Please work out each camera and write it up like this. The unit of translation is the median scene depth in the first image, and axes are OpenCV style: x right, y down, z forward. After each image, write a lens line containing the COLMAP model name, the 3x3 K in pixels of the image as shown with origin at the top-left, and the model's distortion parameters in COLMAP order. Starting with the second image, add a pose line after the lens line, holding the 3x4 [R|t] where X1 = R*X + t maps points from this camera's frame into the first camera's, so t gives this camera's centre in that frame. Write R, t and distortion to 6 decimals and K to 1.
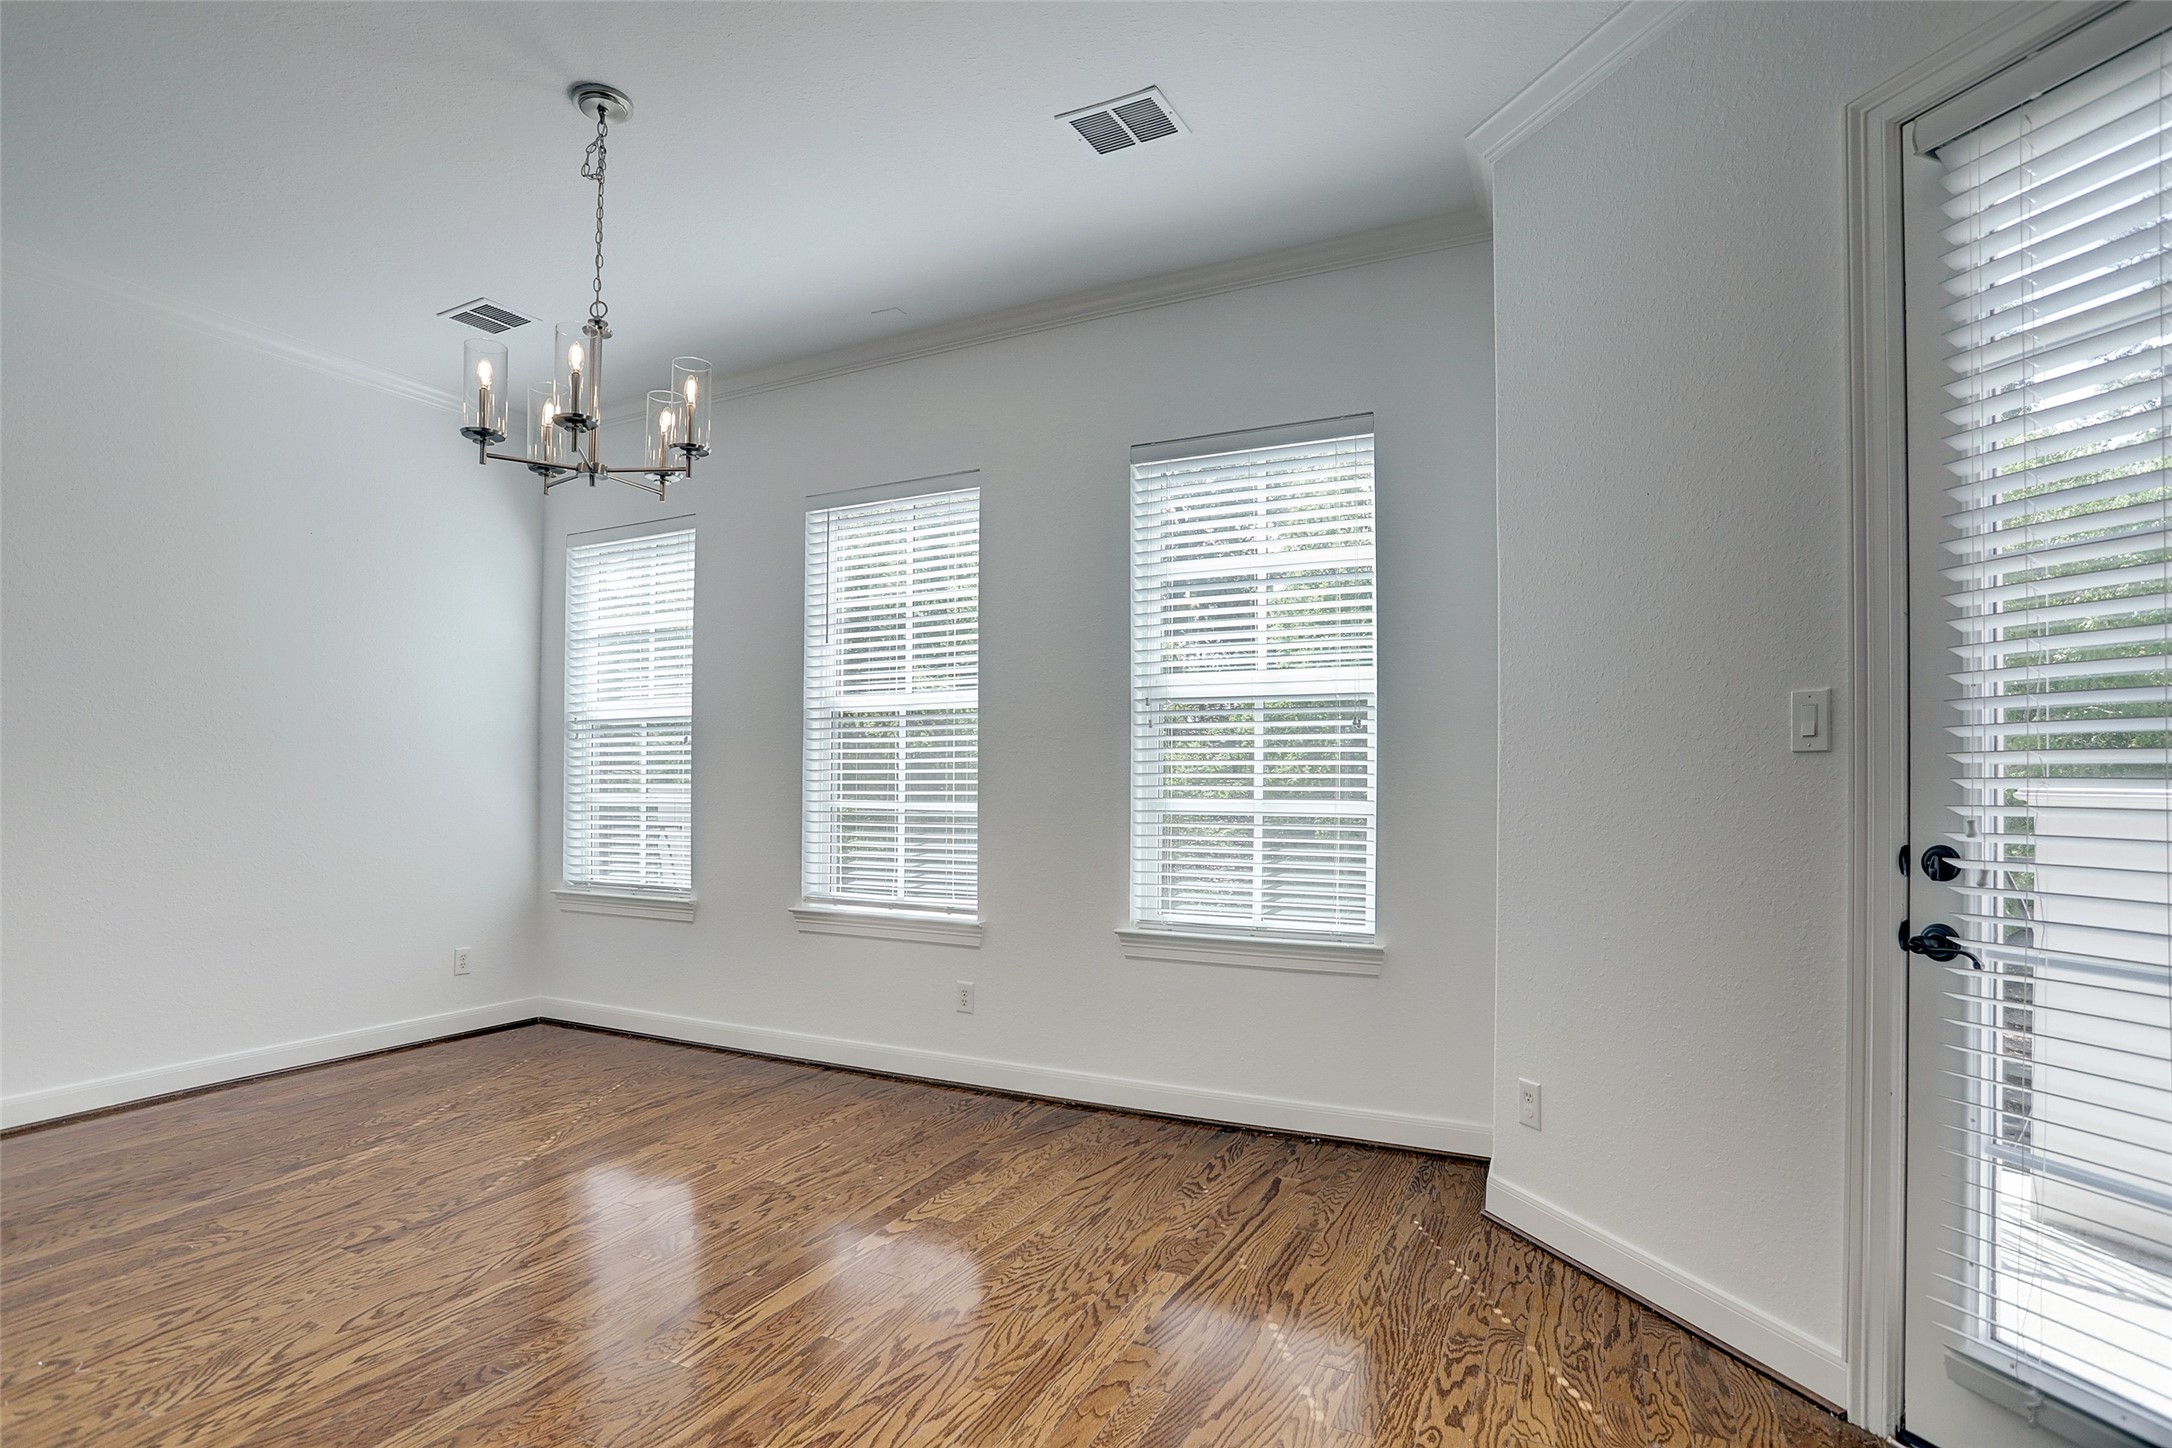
lens RADIAL K [[1078.6, 0, 1082.5], [0, 1078.6, 785.6], [0, 0, 1]] dist [-0.051867, 0.016178]
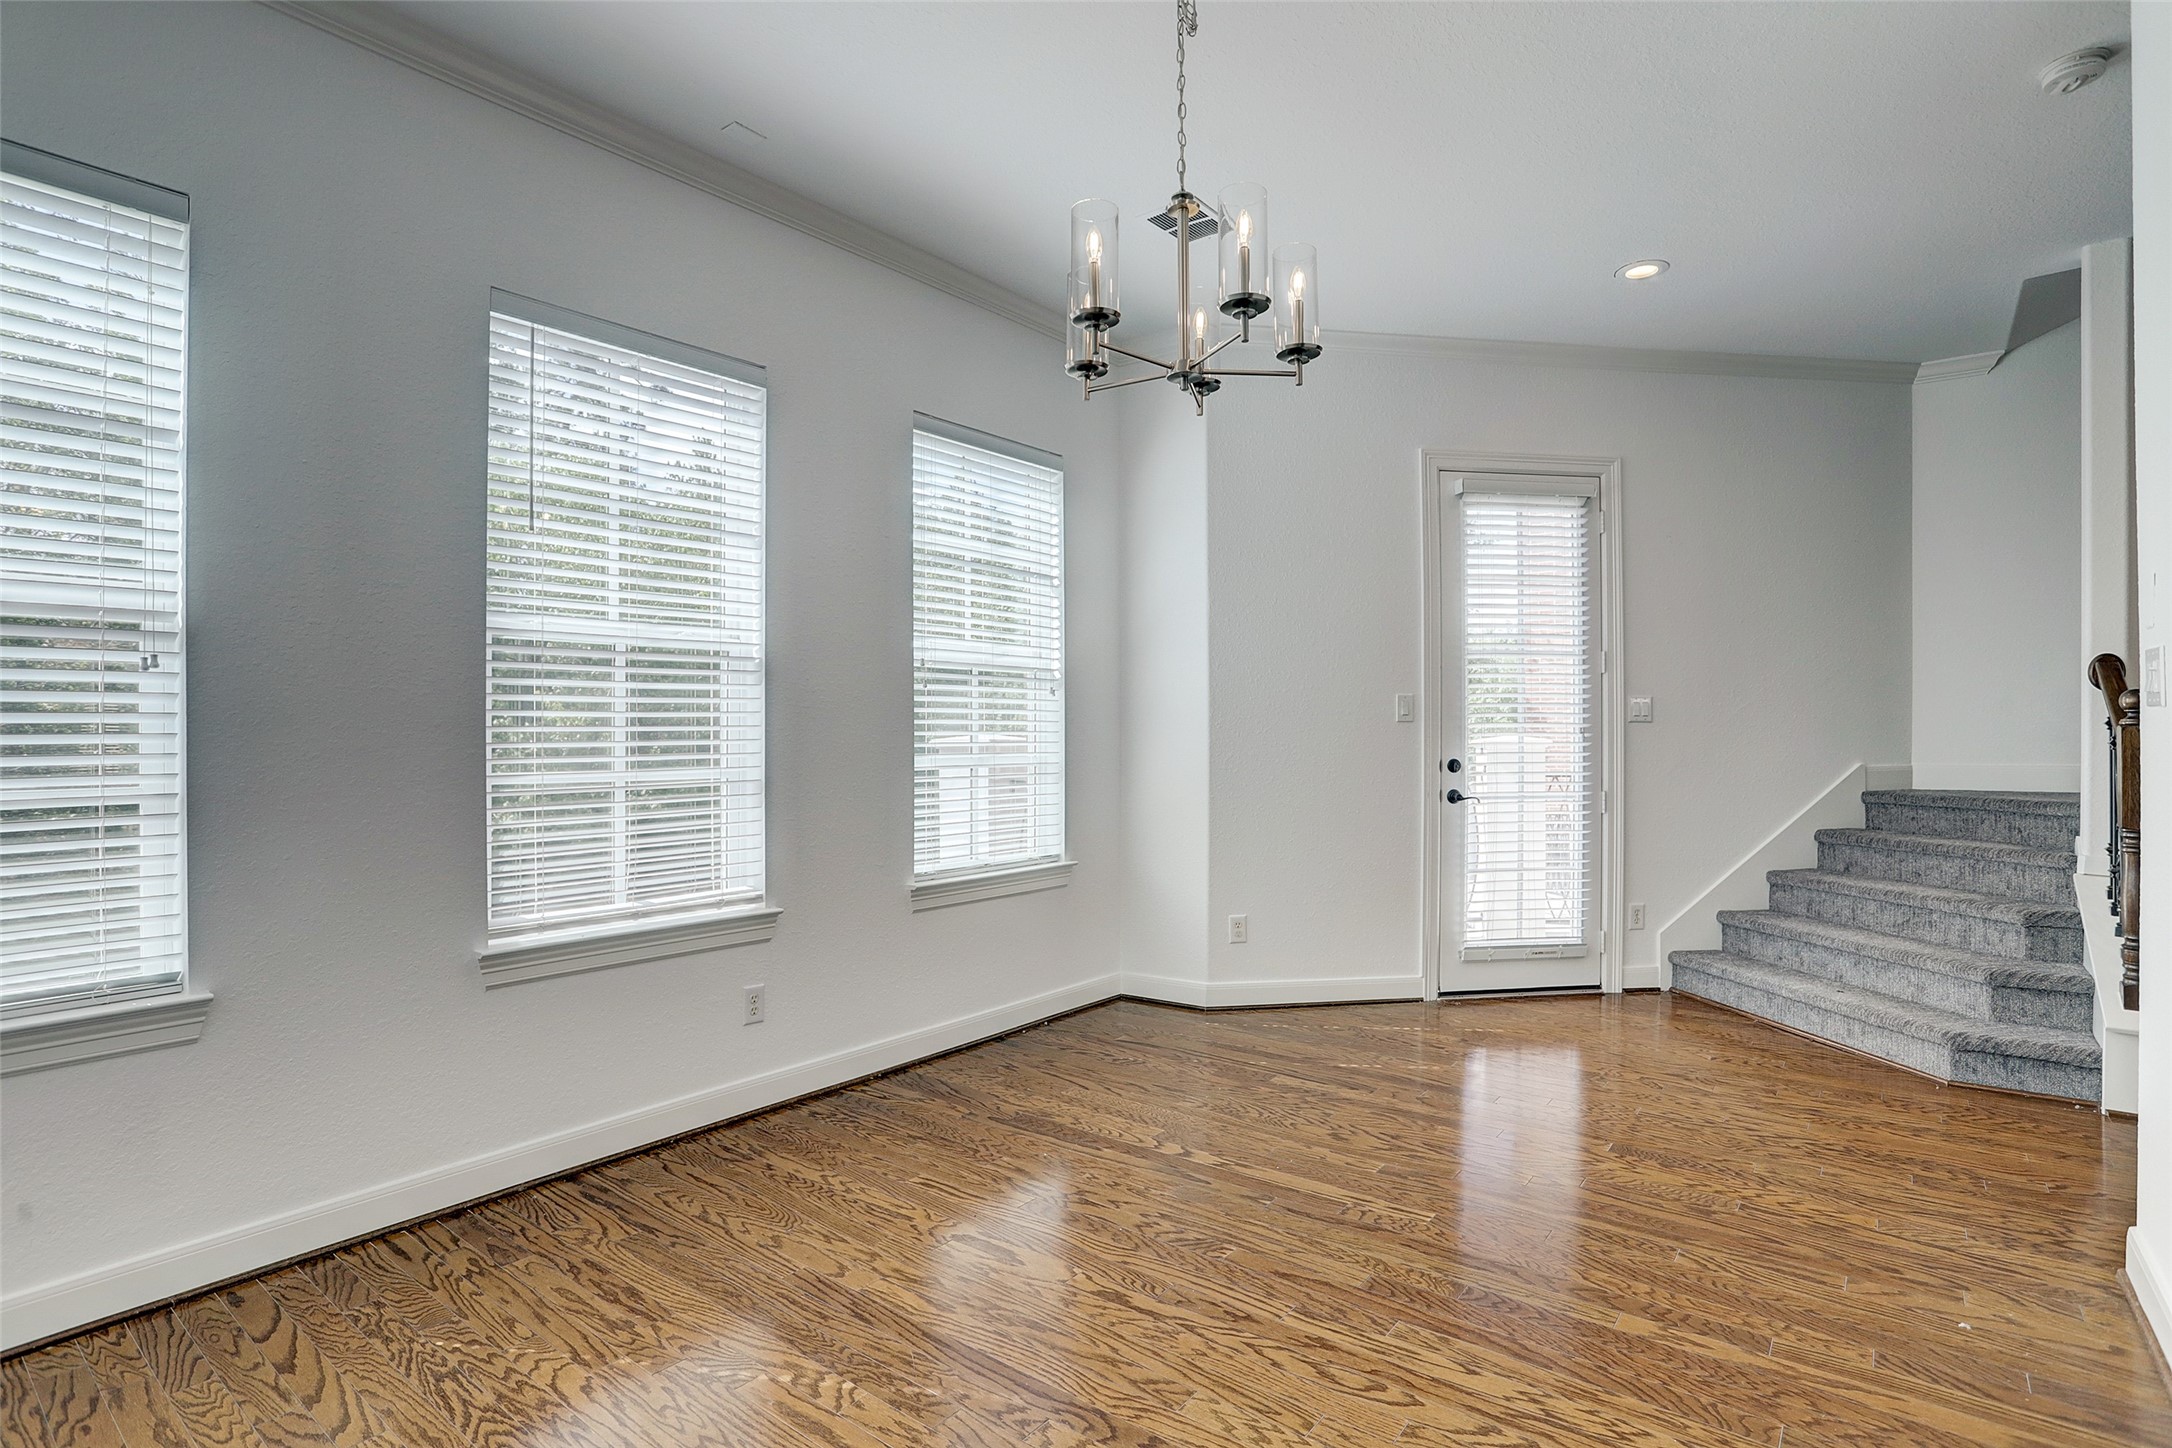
lens RADIAL K [[1078.6, 0, 1090.7], [0, 1078.6, 716.8], [0, 0, 1]] dist [-0.051867, 0.016178]
pose [[0.204548, 0.008567, 0.978819, -0.969436], [0.007374, 0.999920, -0.010292, -0.013908], [-0.978829, 0.009323, 0.204468, 0.655012]]
